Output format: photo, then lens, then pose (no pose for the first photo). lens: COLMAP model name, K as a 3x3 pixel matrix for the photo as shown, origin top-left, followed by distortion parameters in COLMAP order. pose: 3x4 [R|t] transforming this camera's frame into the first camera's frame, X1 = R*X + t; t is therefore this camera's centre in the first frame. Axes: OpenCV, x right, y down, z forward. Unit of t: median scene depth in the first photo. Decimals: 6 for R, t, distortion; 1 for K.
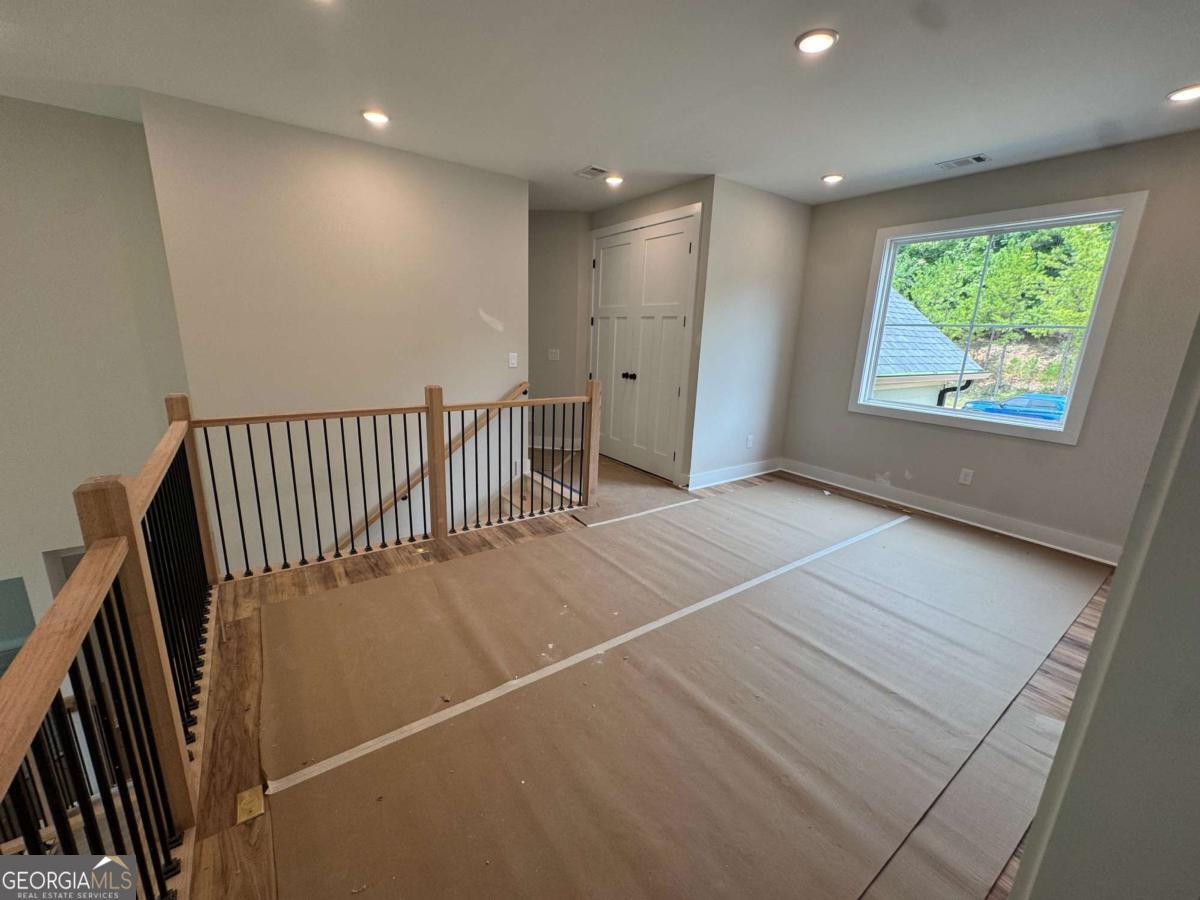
lens RADIAL K [[478.9, 0, 600.0], [0, 478.9, 450.0], [0, 0, 1]] dist [-0.002492, -0.000217]
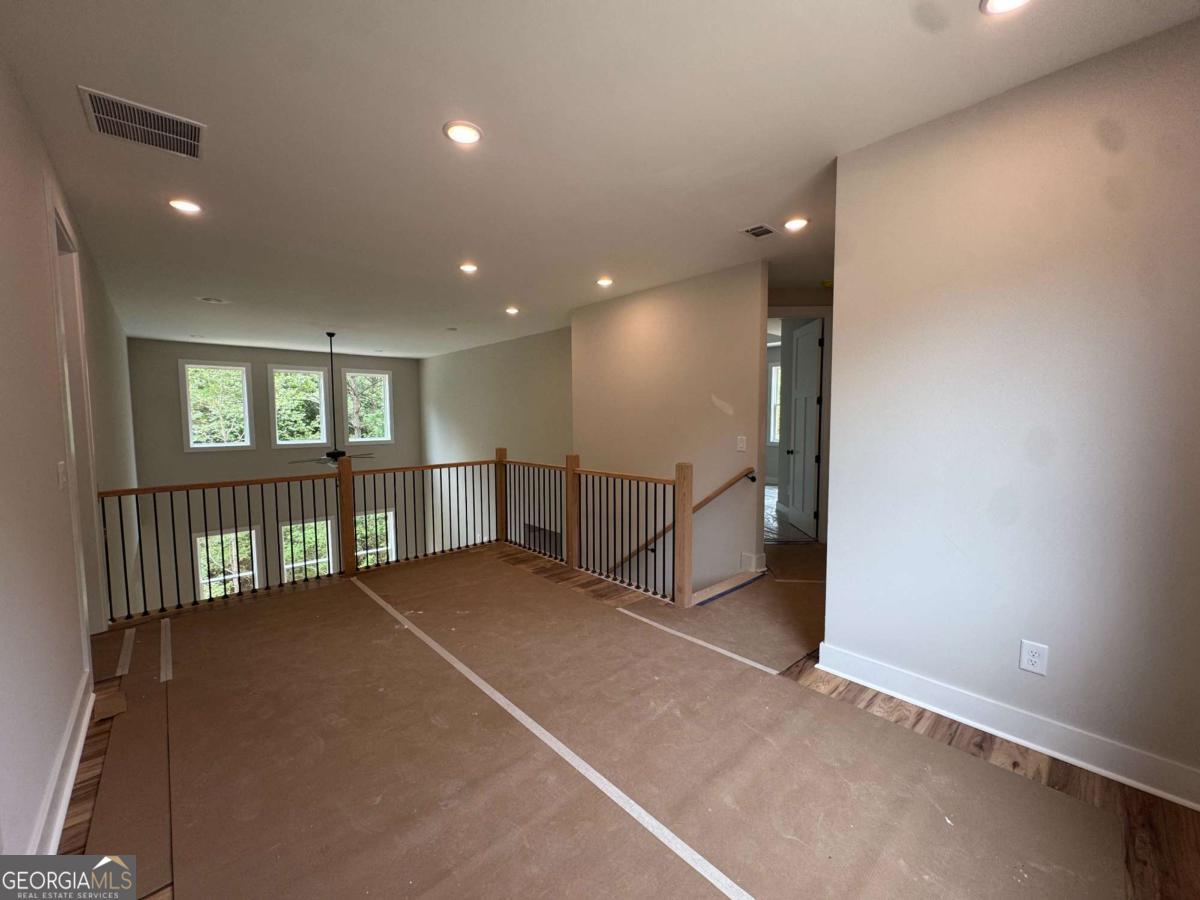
lens RADIAL K [[478.9, 0, 600.0], [0, 478.9, 450.0], [0, 0, 1]] dist [-0.002492, -0.000217]
pose [[0.114973, 0.031643, -0.992865, 0.937024], [-0.222563, 0.974904, 0.005298, -0.152437], [0.968115, 0.220366, 0.119130, 0.793243]]
